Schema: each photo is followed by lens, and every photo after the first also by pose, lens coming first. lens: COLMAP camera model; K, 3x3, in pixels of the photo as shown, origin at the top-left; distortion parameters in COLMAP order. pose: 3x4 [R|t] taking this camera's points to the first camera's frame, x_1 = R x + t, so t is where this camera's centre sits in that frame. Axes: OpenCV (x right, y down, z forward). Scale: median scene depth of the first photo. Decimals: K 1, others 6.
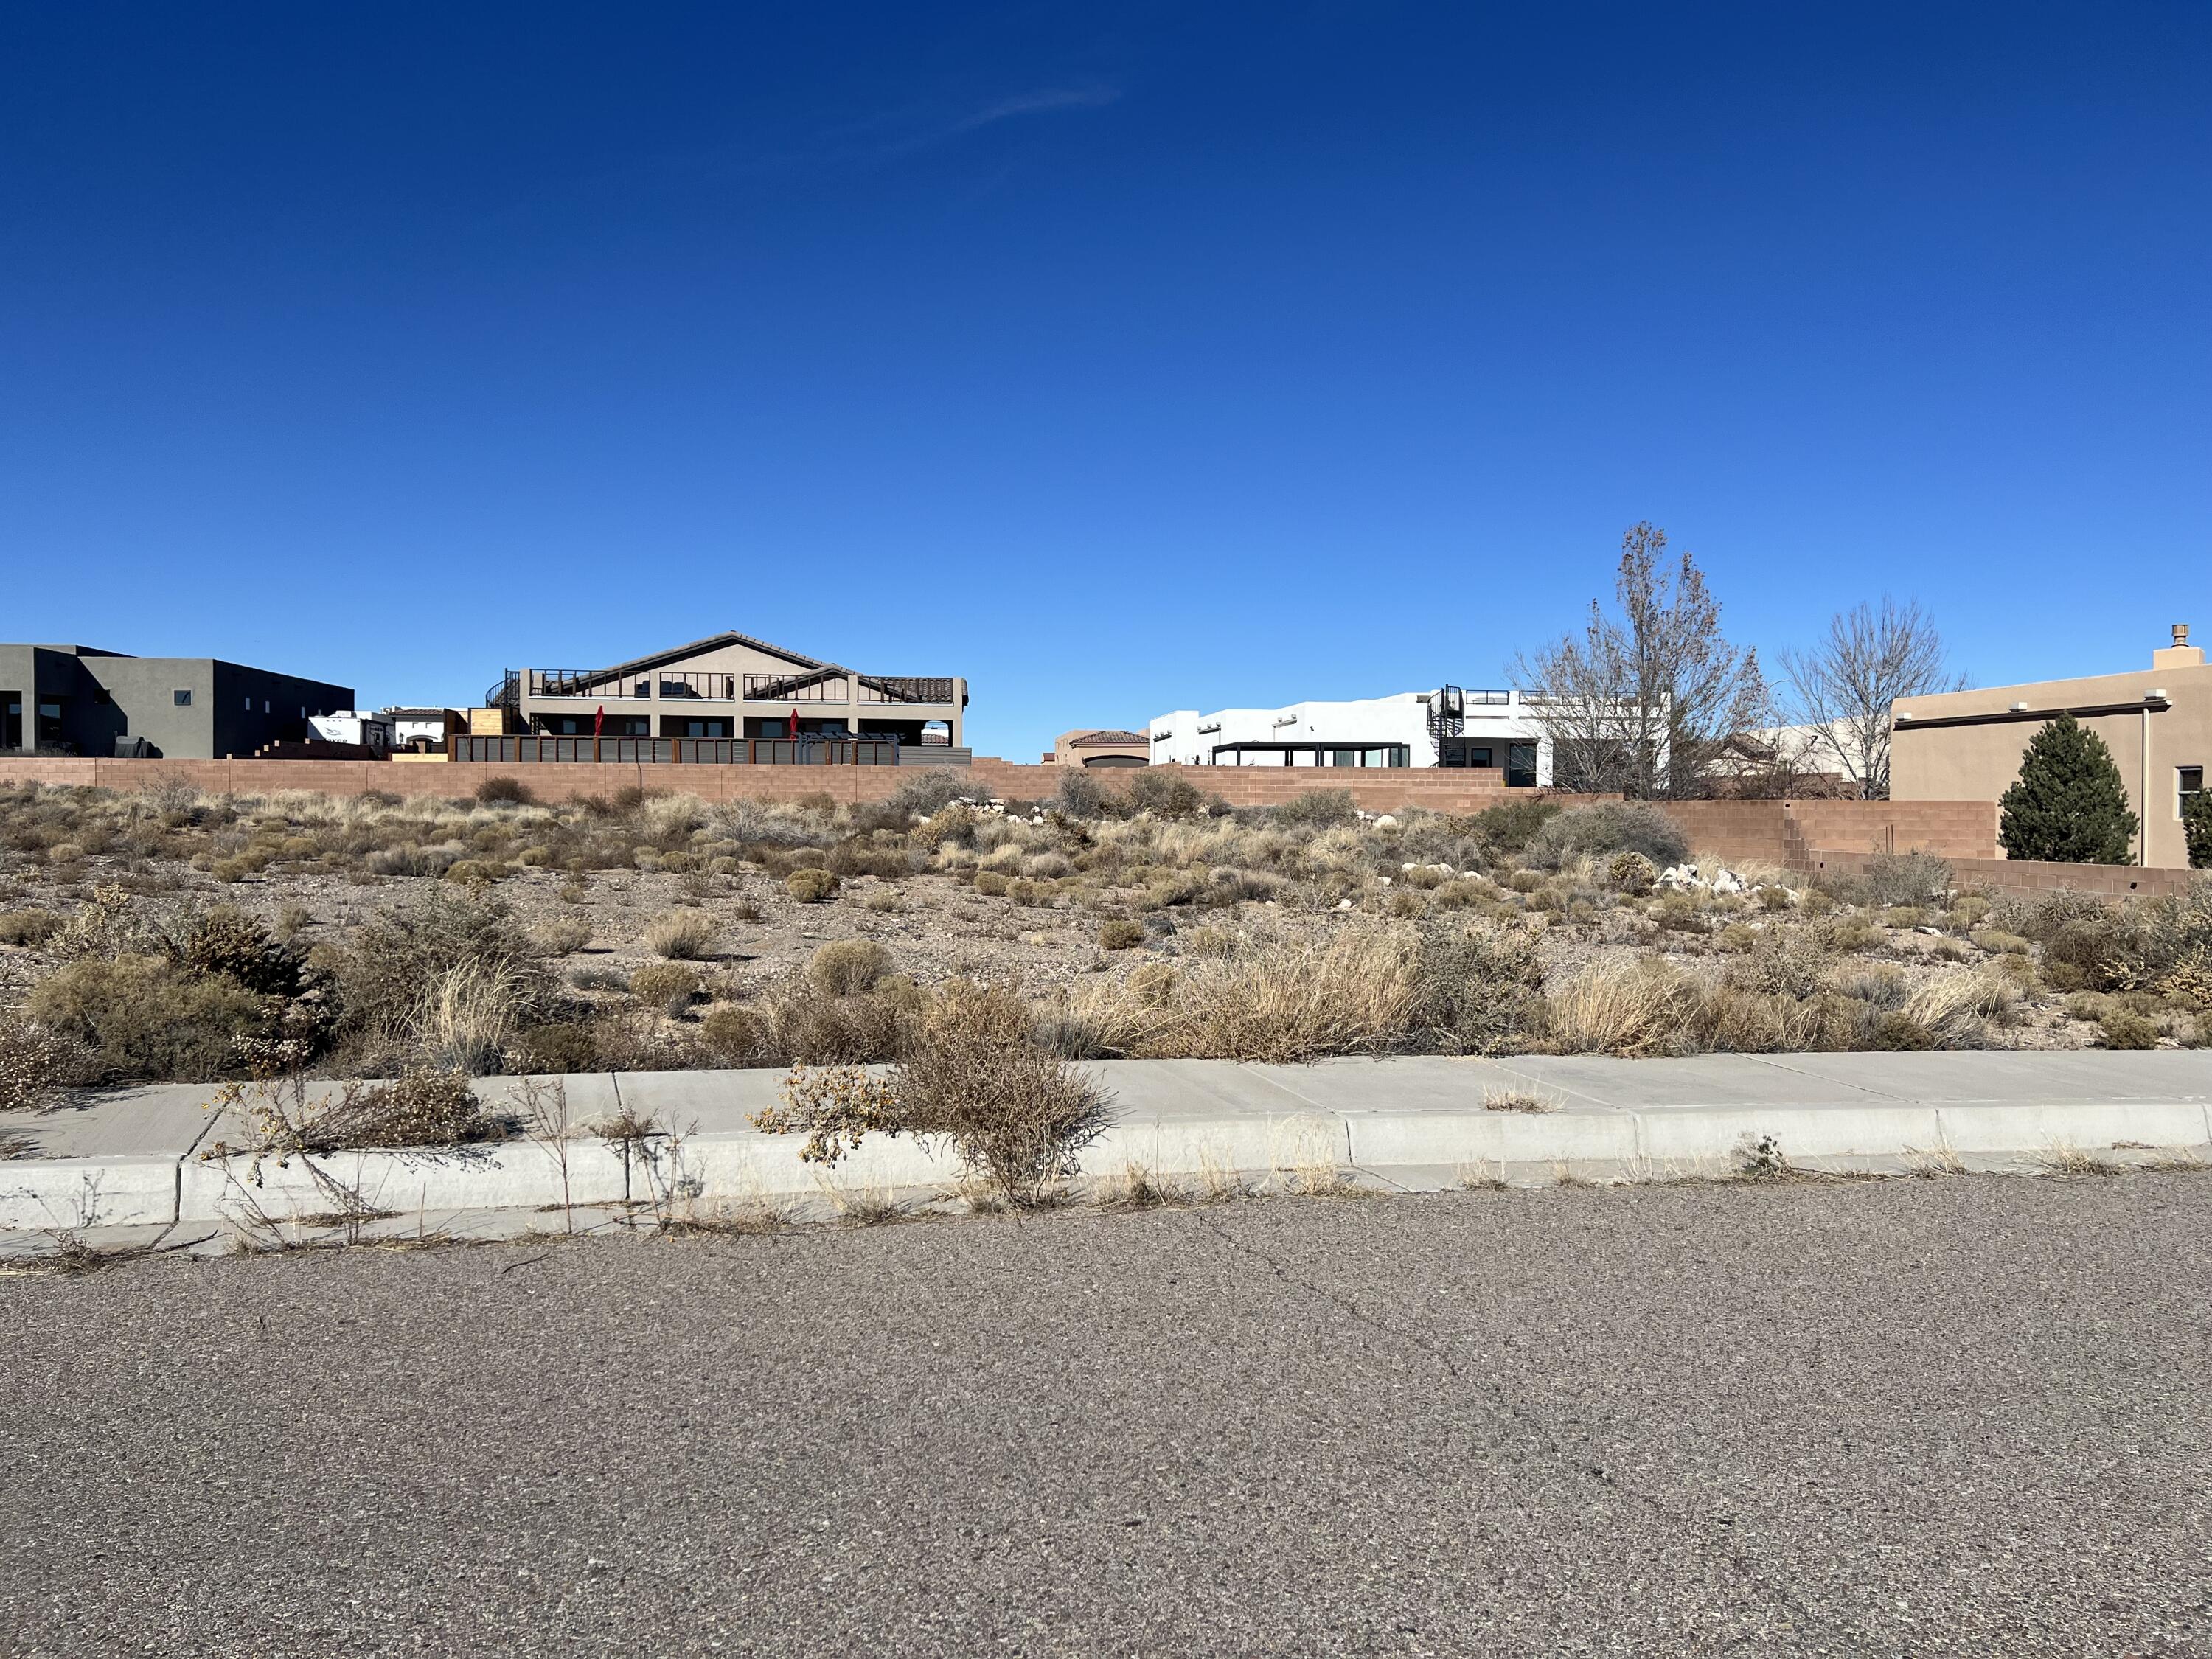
lens RADIAL K [[1663.6, 0, 1114.7], [0, 1663.6, 835.5], [0, 0, 1]] dist [0.065193, -0.065477]
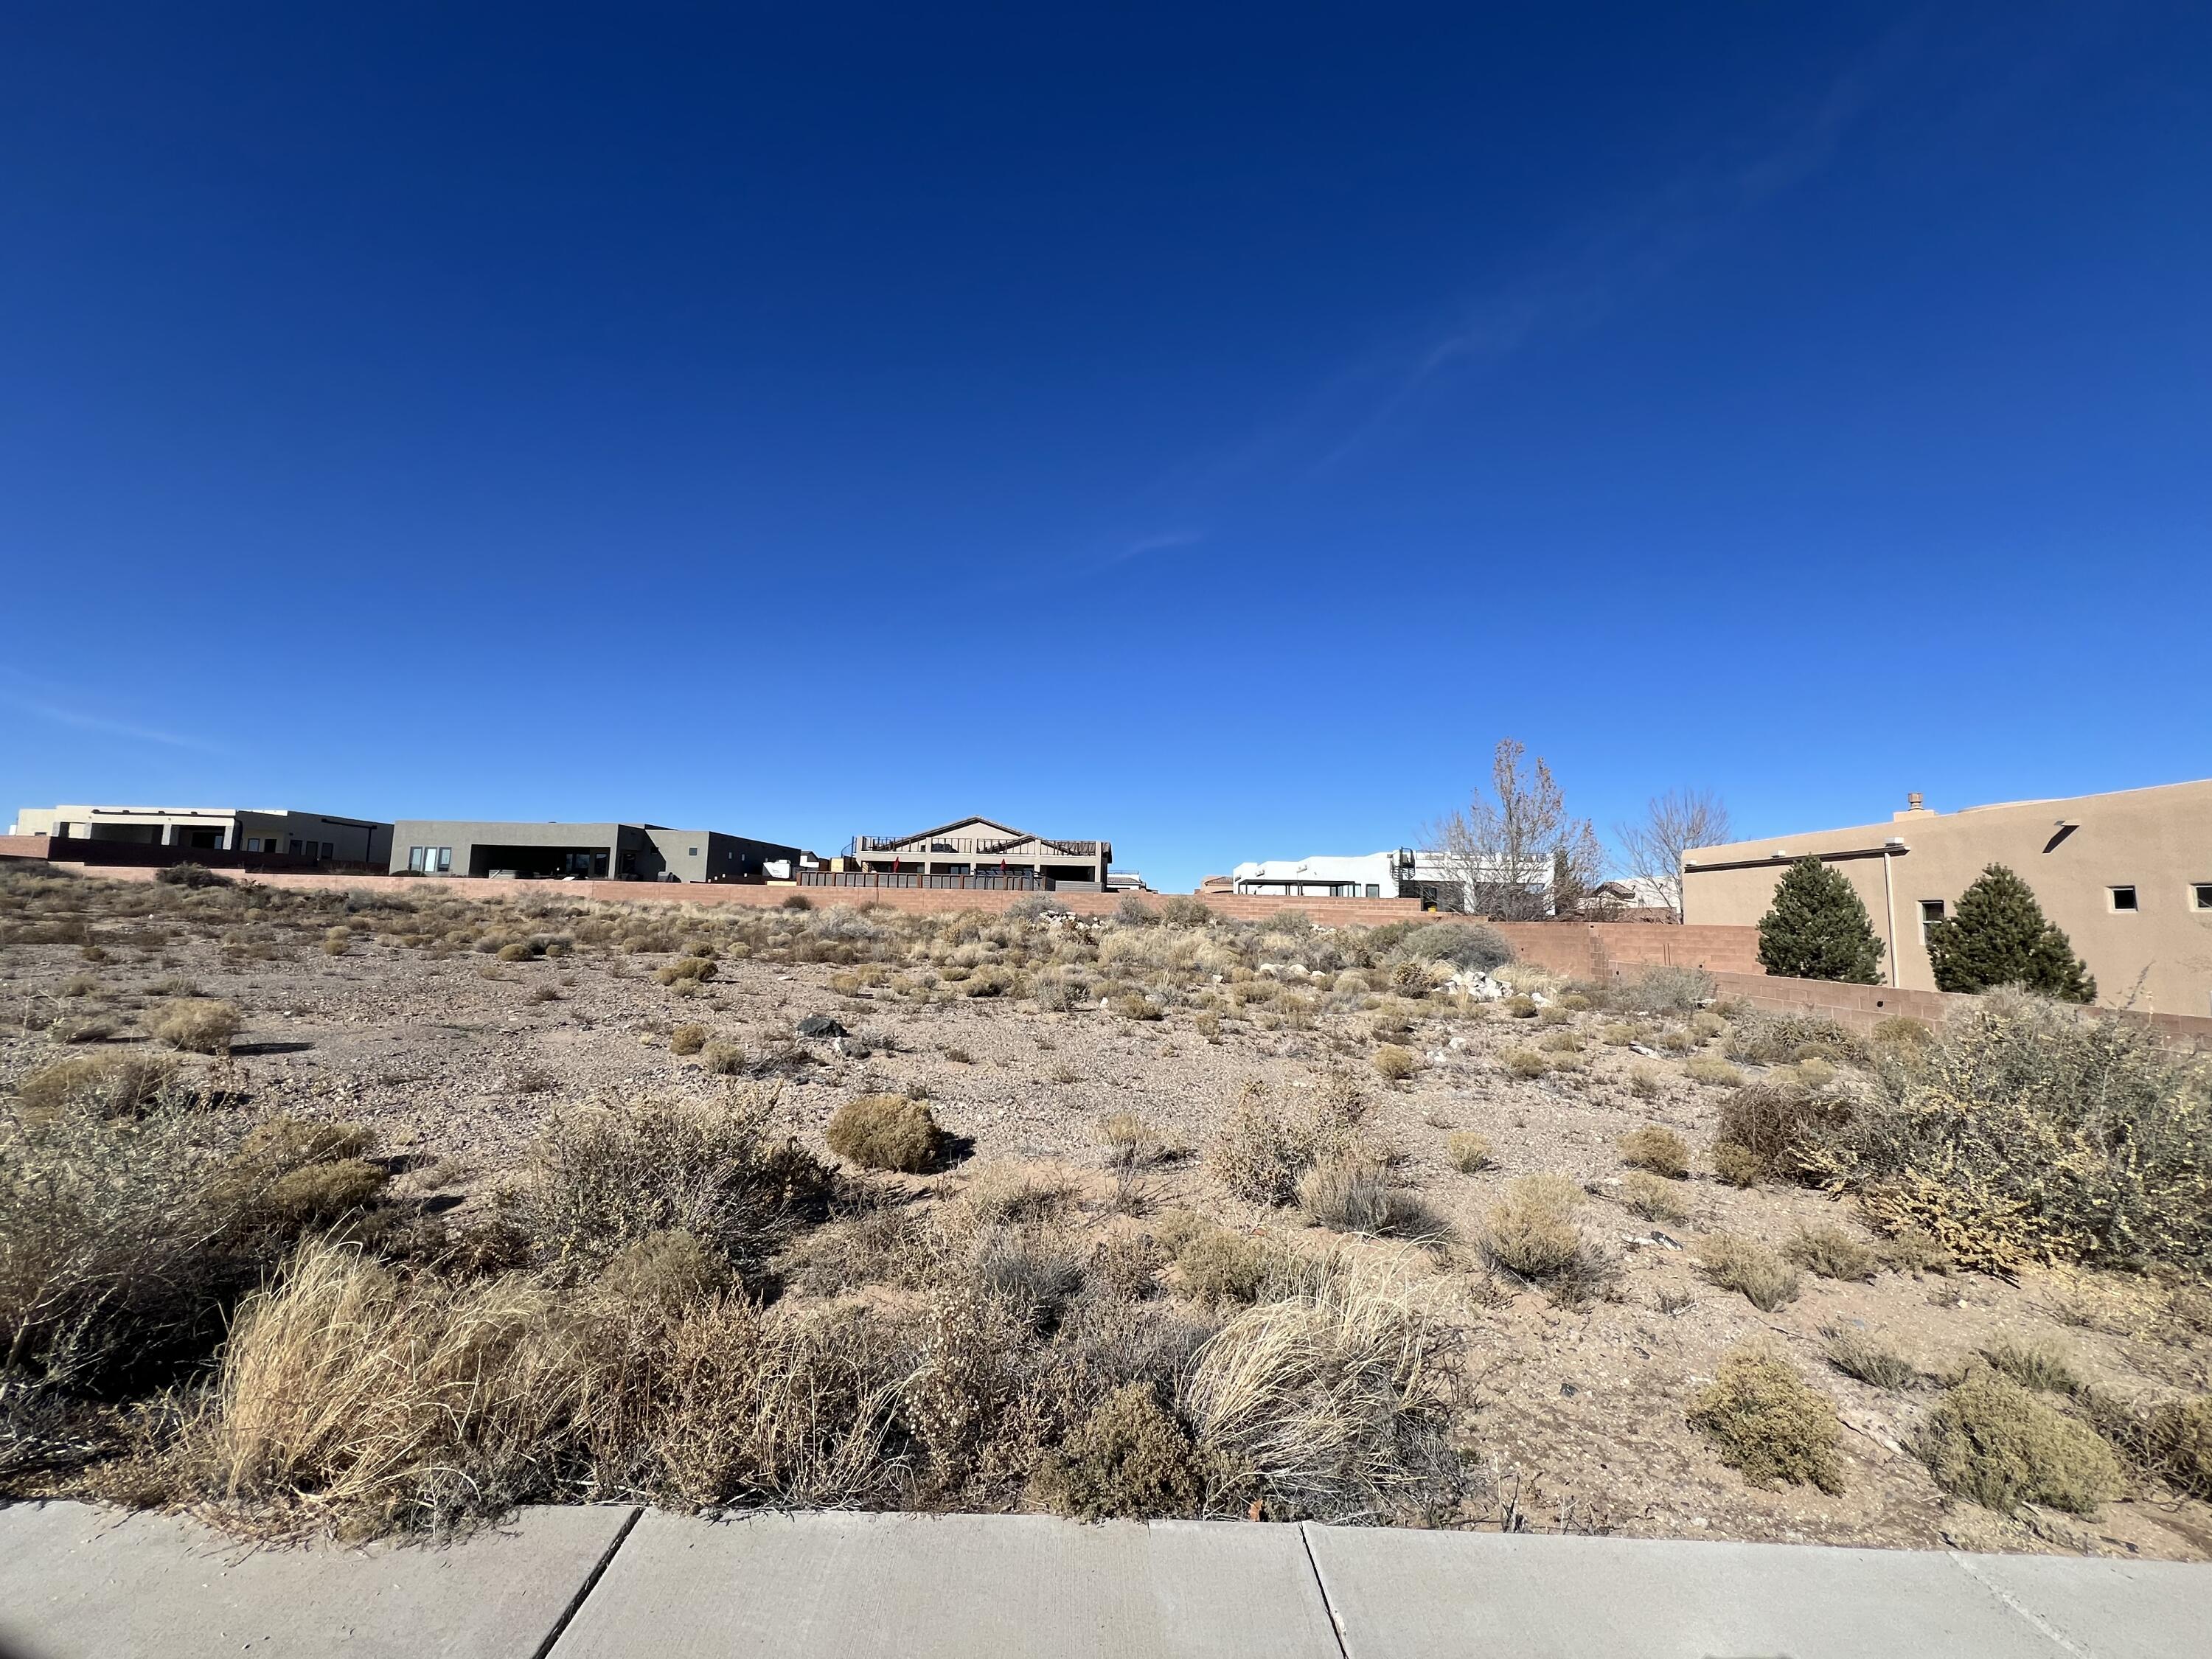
lens RADIAL K [[887.4, 0, 1097.6], [0, 887.4, 820.2], [0, 0, 1]] dist [-0.000126, 0.001038]
pose [[0.981622, -0.001566, -0.190829, 0.084241], [-0.022963, 0.991731, -0.126259, -0.001990], [0.189449, 0.128321, 0.973469, 0.127994]]
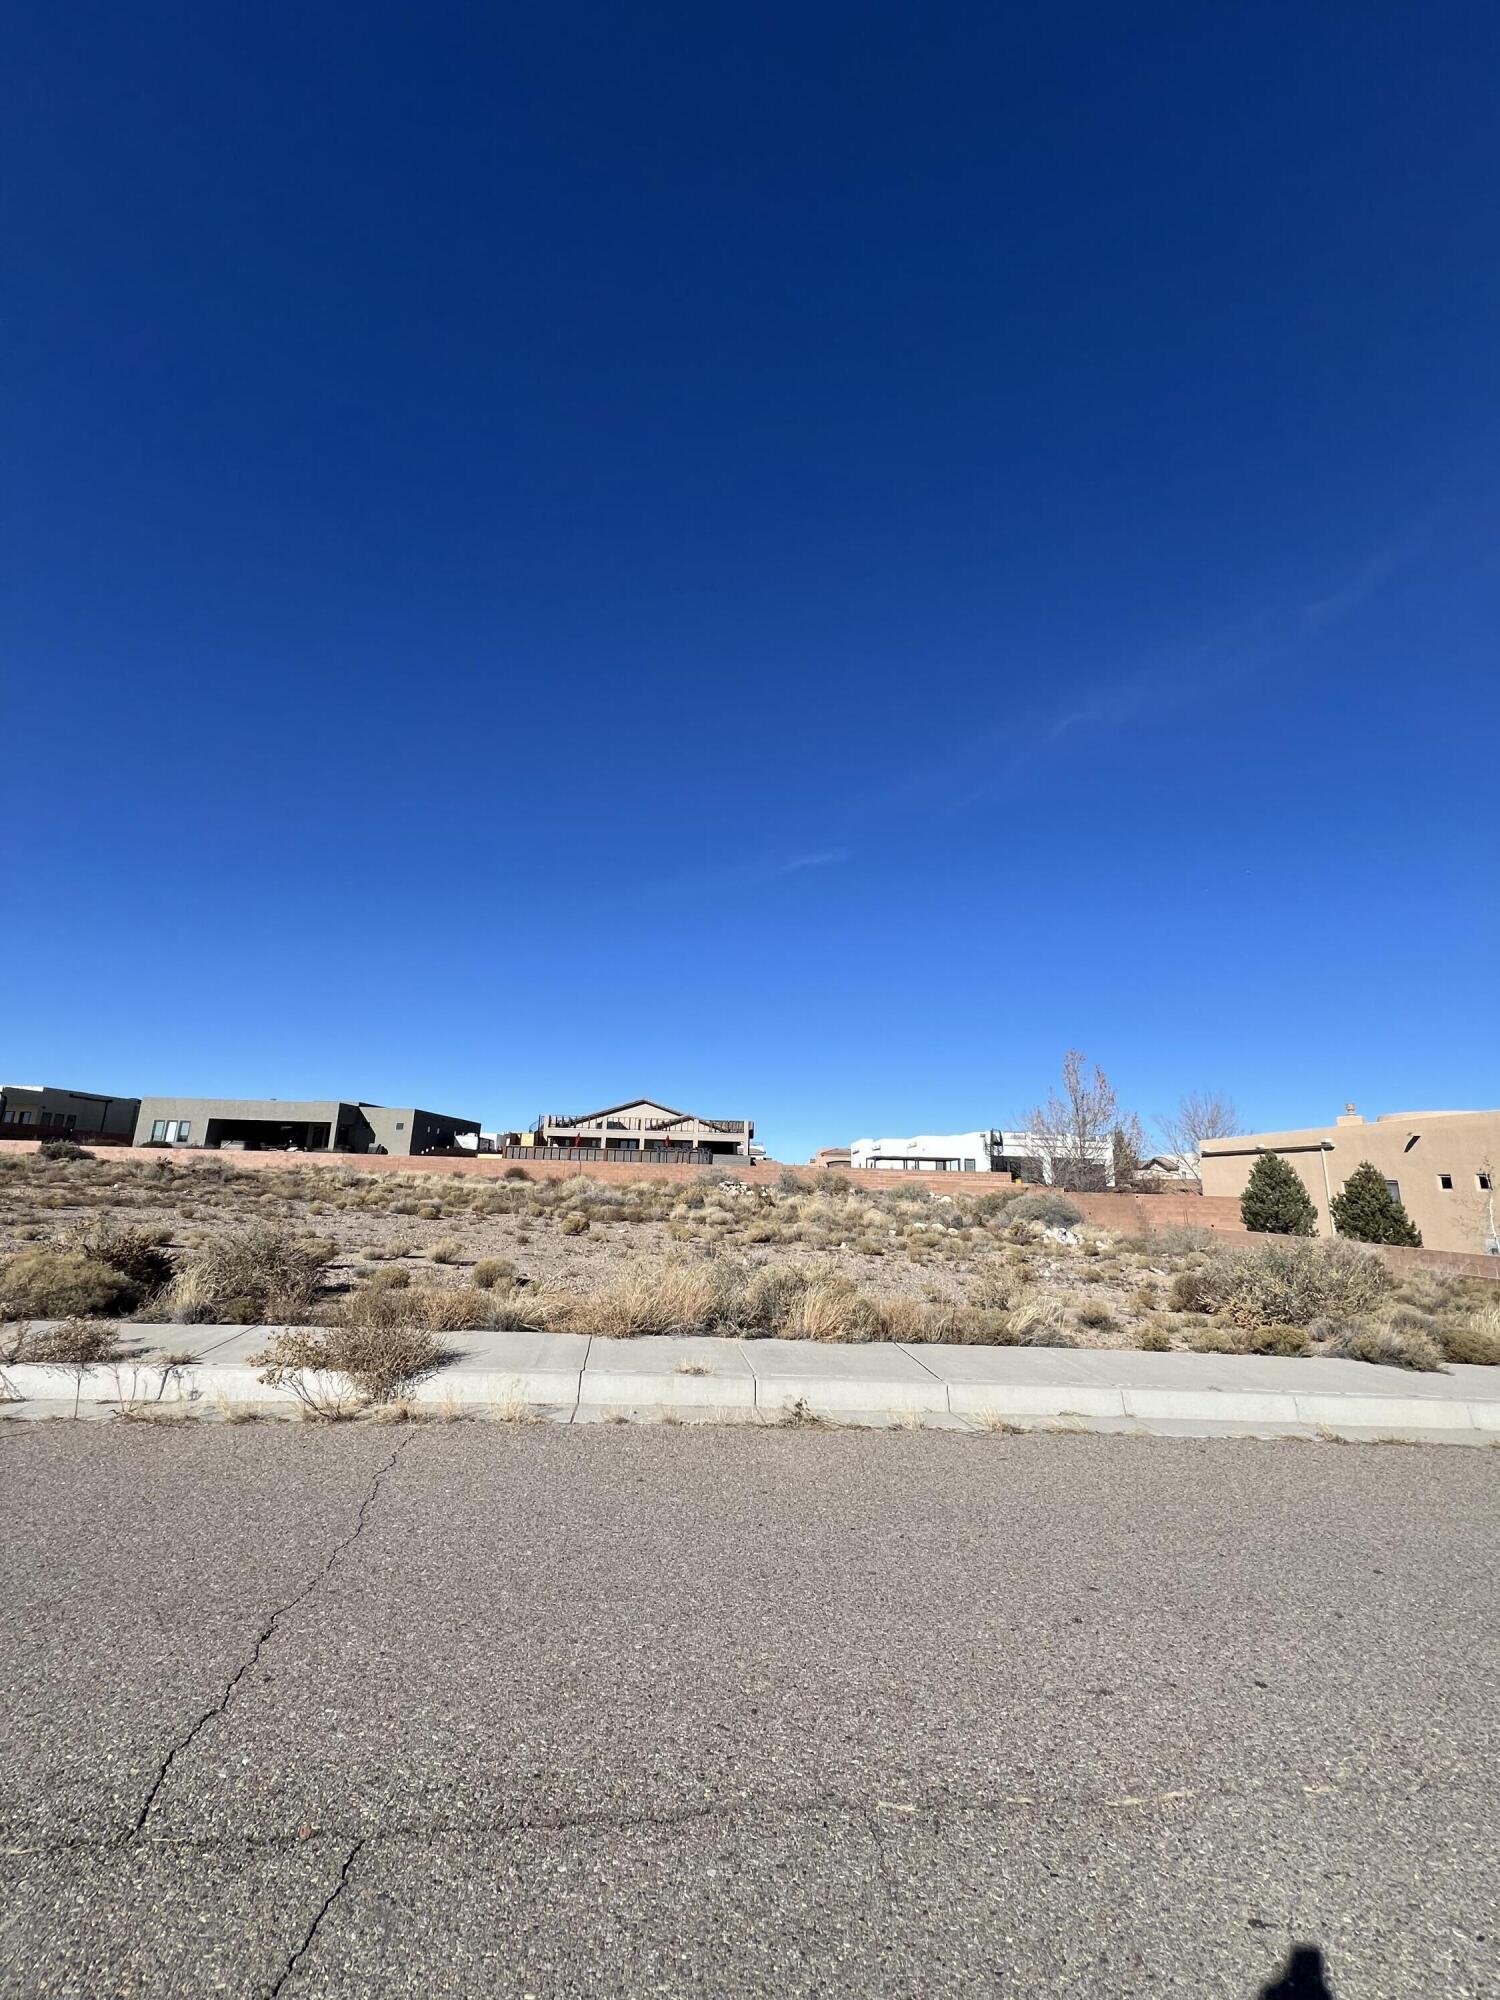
lens RADIAL K [[802.3, 0, 754.0], [0, 802.3, 997.7], [0, 0, 1]] dist [-0.000126, 0.001038]
pose [[0.990673, -0.006664, -0.136094, 0.055258], [-0.026836, 0.969698, -0.242828, -0.002509], [0.133589, 0.244216, 0.960475, 0.011454]]
